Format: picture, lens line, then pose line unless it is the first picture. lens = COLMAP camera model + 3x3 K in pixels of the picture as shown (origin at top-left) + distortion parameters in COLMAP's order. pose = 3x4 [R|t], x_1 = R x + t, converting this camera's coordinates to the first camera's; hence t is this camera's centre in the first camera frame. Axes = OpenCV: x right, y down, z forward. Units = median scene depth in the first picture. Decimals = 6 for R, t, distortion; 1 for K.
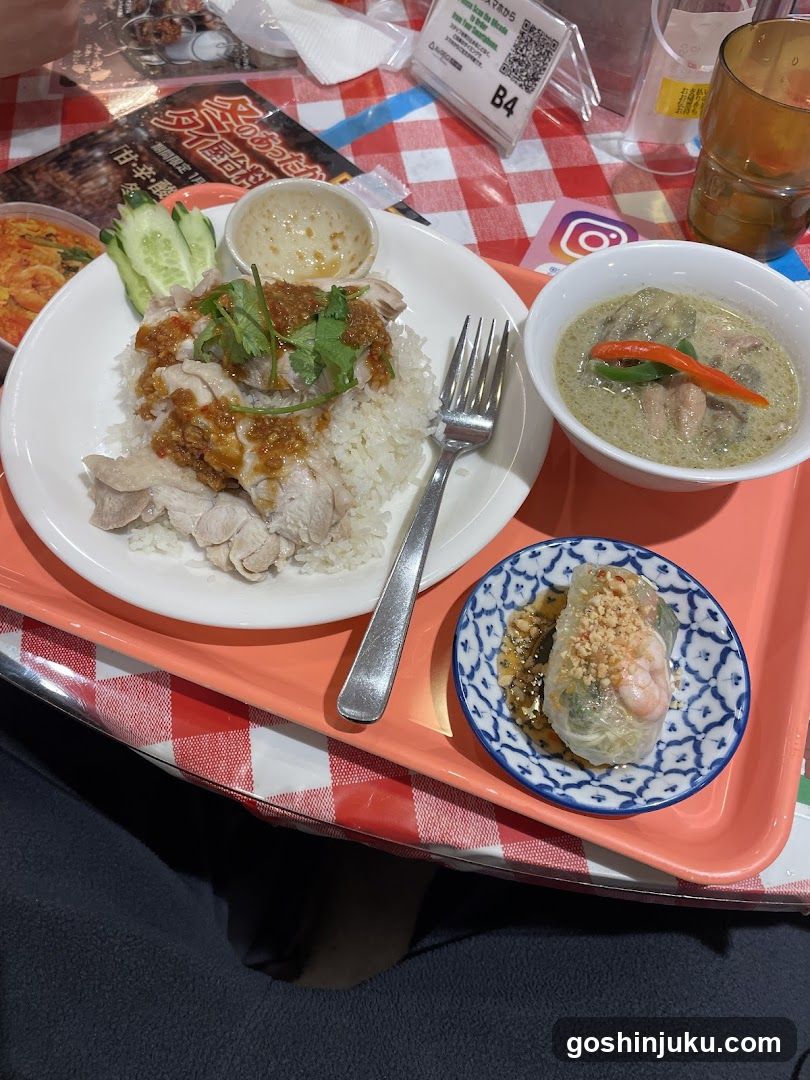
lens RADIAL K [[816.2, 0, 405.0], [0, 816.2, 540.0], [0, 0, 1]] dist [0.086199, -0.102603]
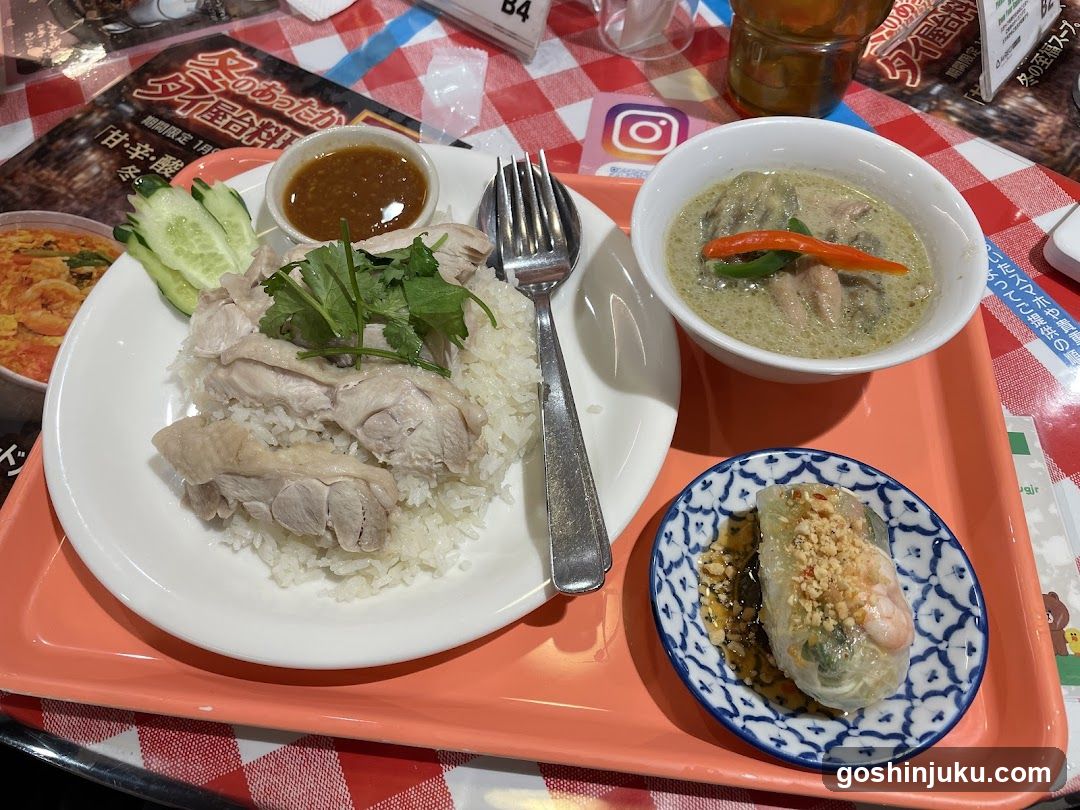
lens RADIAL K [[816.2, 0, 540.0], [0, 816.2, 405.0], [0, 0, 1]] dist [0.086199, -0.102603]
pose [[0.966056, -0.228321, 0.120854, -0.098816], [0.232594, 0.972318, -0.022322, -0.084454], [-0.112412, 0.049674, 0.992419, 0.118690]]
